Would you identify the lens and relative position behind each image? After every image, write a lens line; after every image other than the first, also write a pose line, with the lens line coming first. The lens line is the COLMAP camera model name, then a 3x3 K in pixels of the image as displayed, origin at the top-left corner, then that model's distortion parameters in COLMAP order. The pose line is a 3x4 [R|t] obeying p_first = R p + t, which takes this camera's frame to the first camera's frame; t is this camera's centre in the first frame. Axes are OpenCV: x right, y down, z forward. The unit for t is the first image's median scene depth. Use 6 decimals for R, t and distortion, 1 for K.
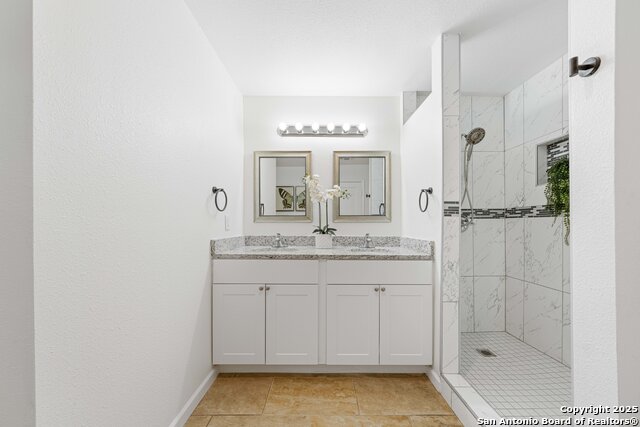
lens RADIAL K [[219.5, 0, 320.5], [0, 219.5, 225.6], [0, 0, 1]] dist [-0.003962, 0.000726]
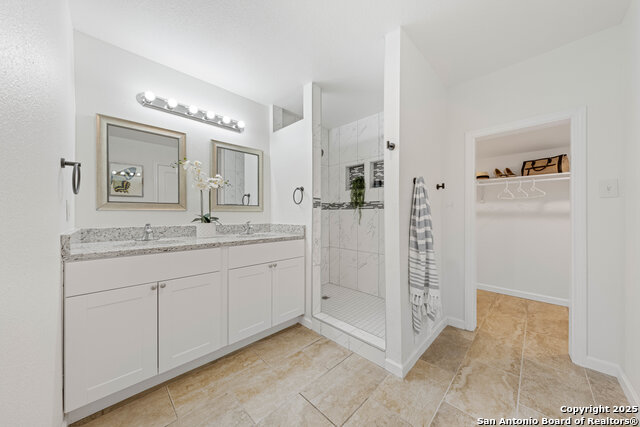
lens RADIAL K [[219.5, 0, 313.5], [0, 219.5, 215.7], [0, 0, 1]] dist [-0.003962, 0.000726]
pose [[0.719348, -0.004941, 0.694632, -0.356692], [0.003066, 0.999988, 0.003938, 0.004267], [-0.694643, -0.000703, 0.719354, -0.041905]]
